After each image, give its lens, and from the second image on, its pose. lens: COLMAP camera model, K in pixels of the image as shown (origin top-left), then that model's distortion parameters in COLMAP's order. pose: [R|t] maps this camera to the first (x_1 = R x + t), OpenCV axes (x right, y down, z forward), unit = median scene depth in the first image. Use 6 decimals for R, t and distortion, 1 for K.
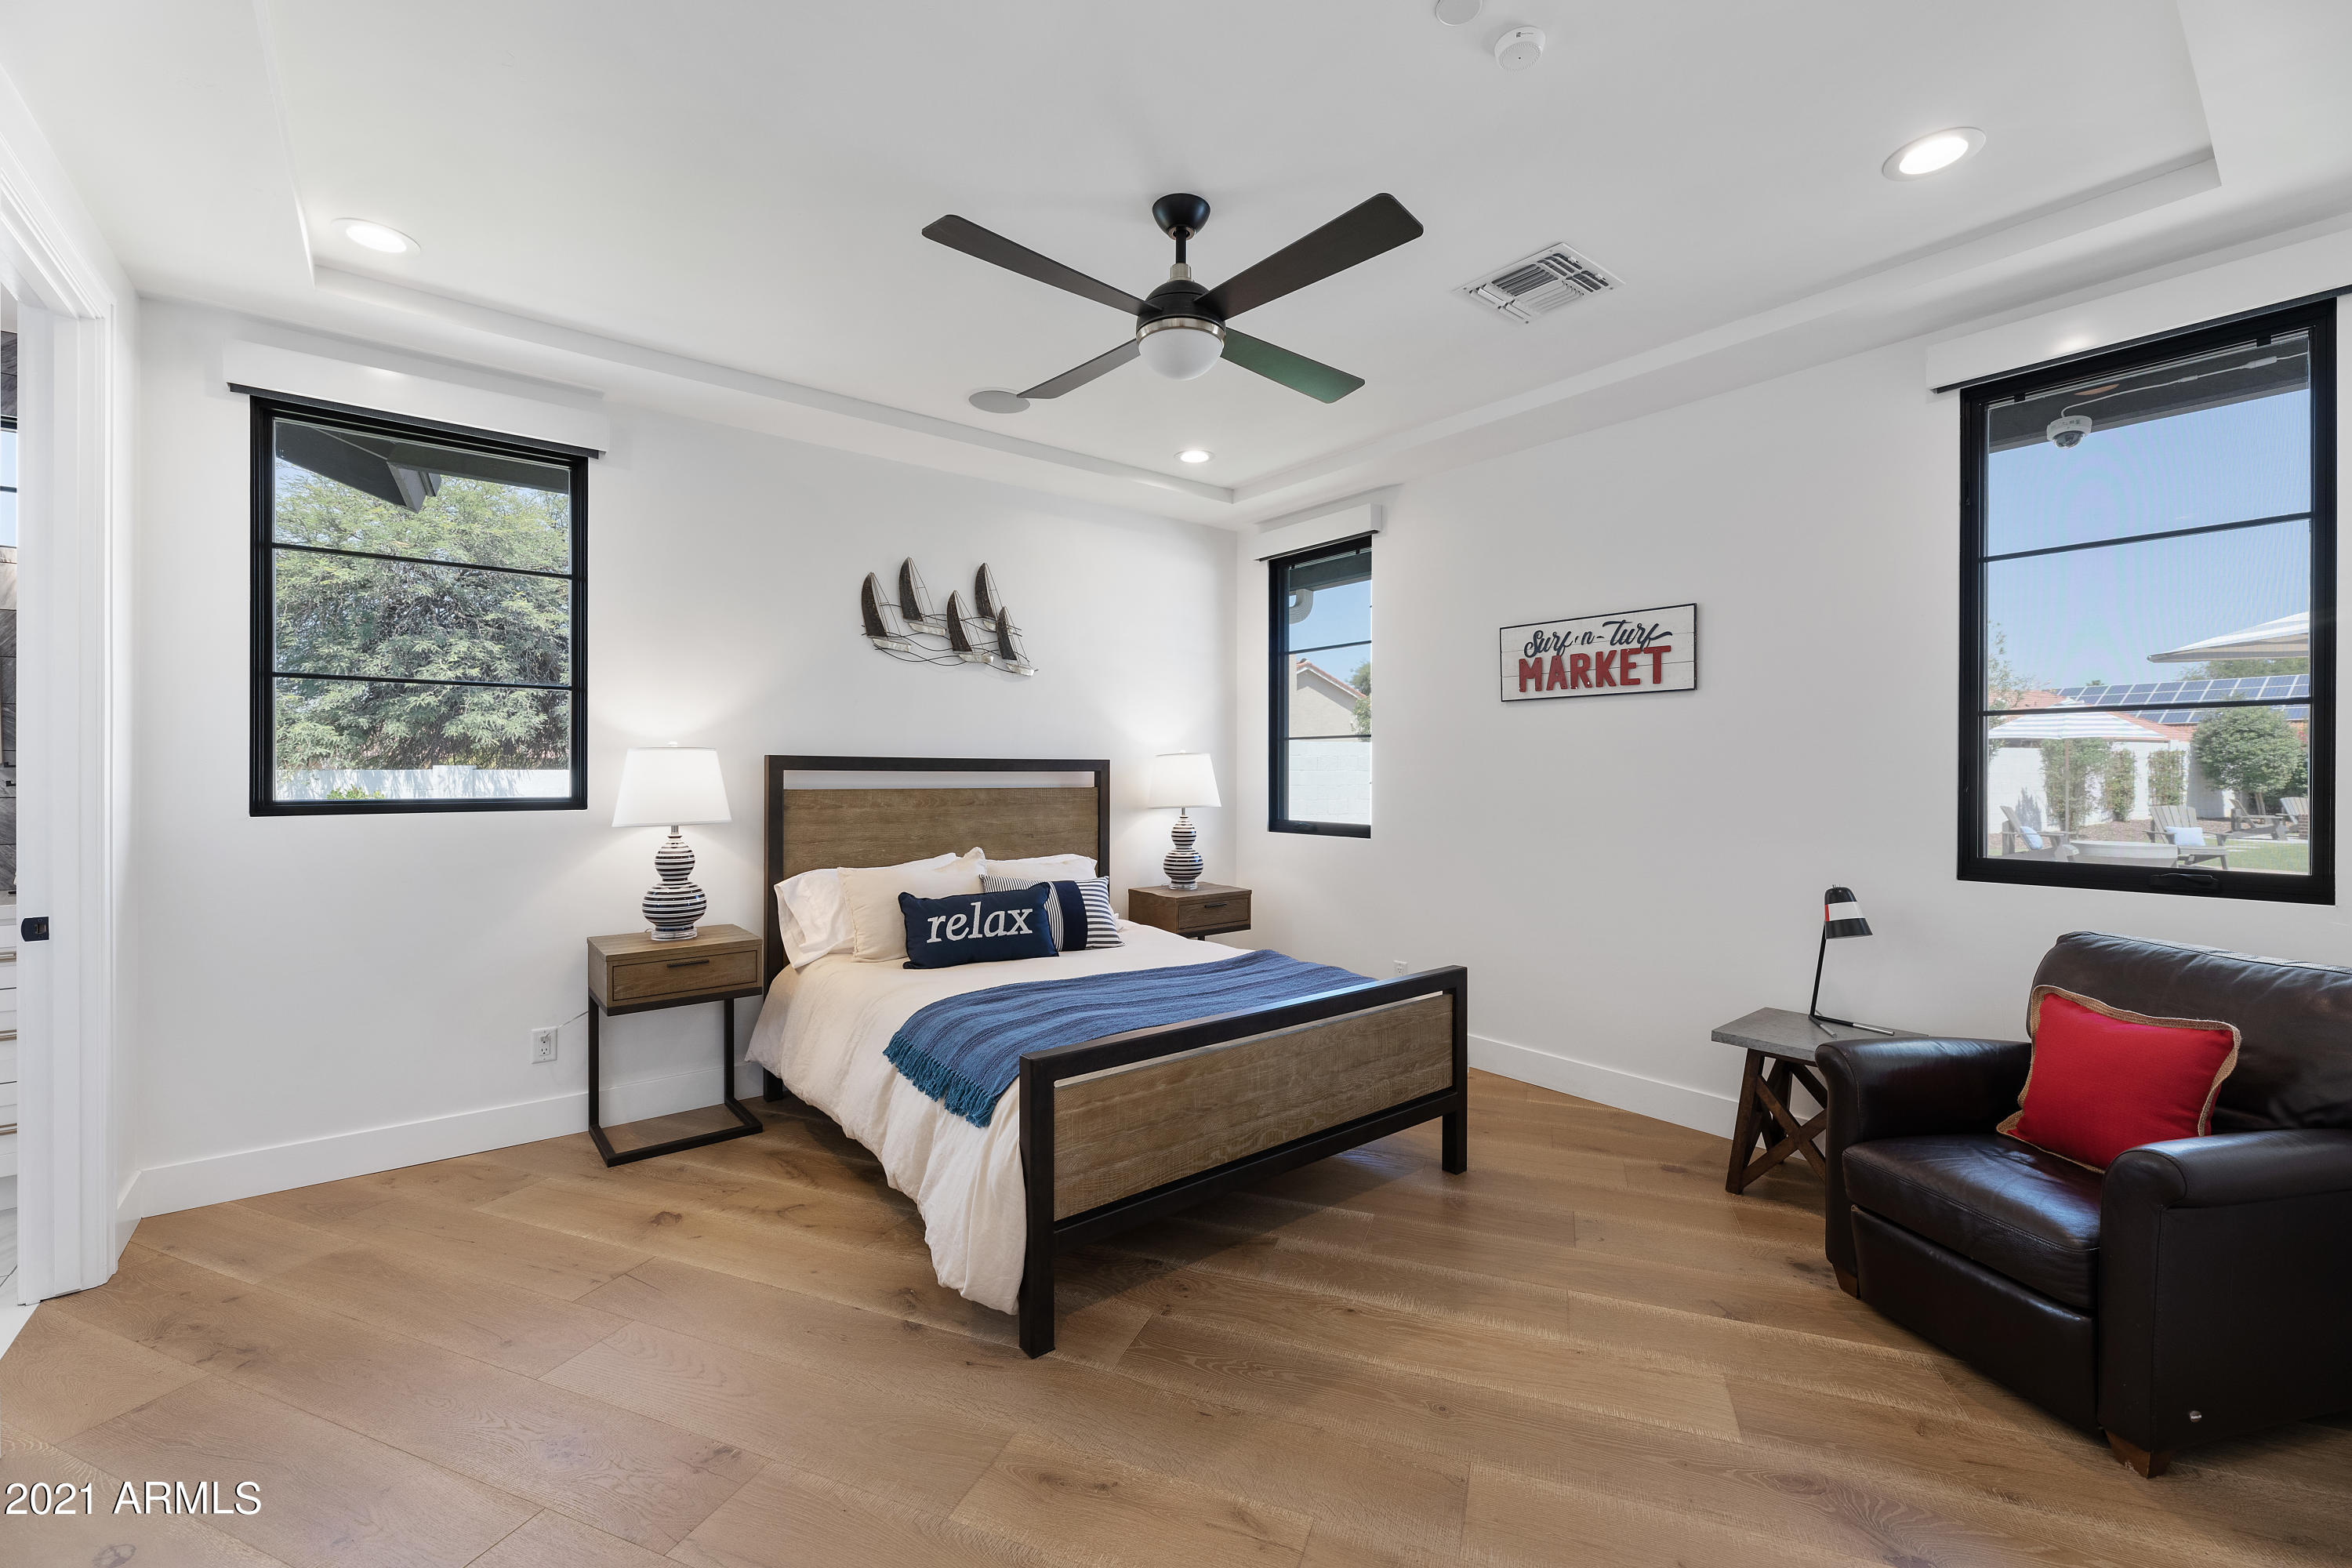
lens RADIAL K [[961.6, 0, 1176.0], [0, 961.6, 784.0], [0, 0, 1]] dist [0.000135, 0.000000]
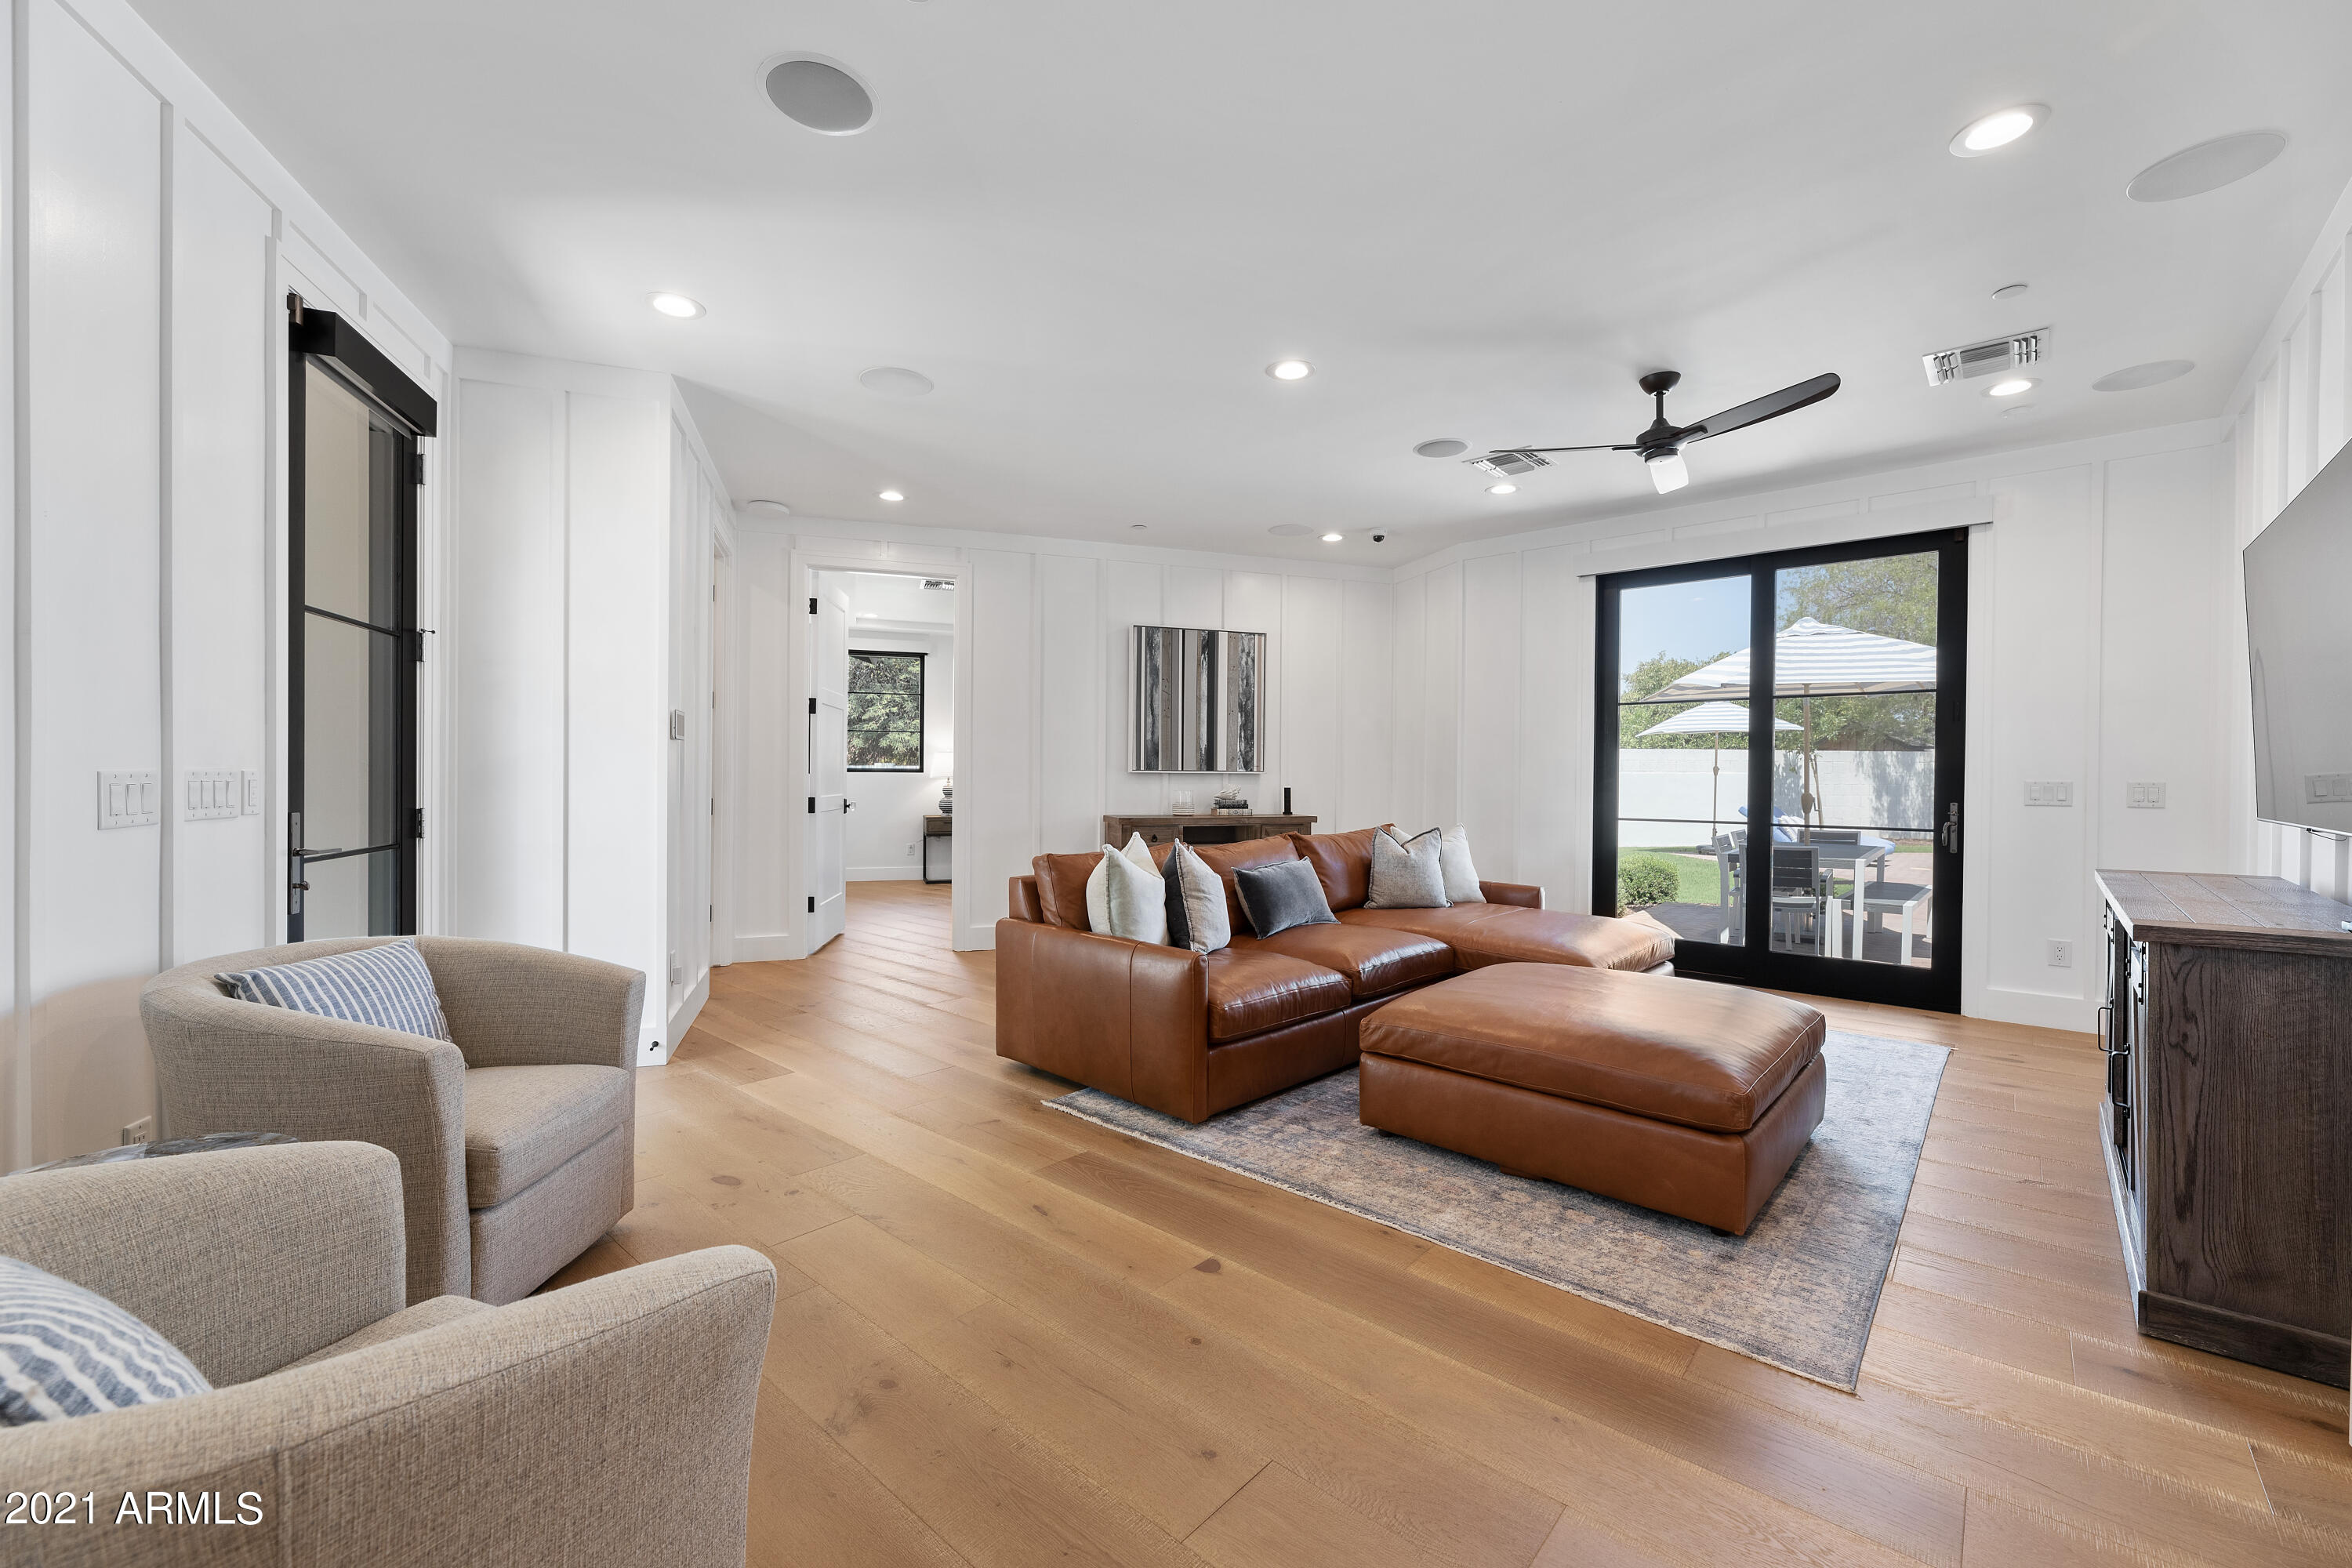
lens RADIAL K [[961.6, 0, 1176.0], [0, 961.6, 784.0], [0, 0, 1]] dist [0.000135, 0.000000]
pose [[0.940075, 0.004377, -0.340938, 0.352129], [-0.005163, 0.999986, -0.001400, 0.018552], [0.340927, 0.003077, 0.940085, -0.474434]]
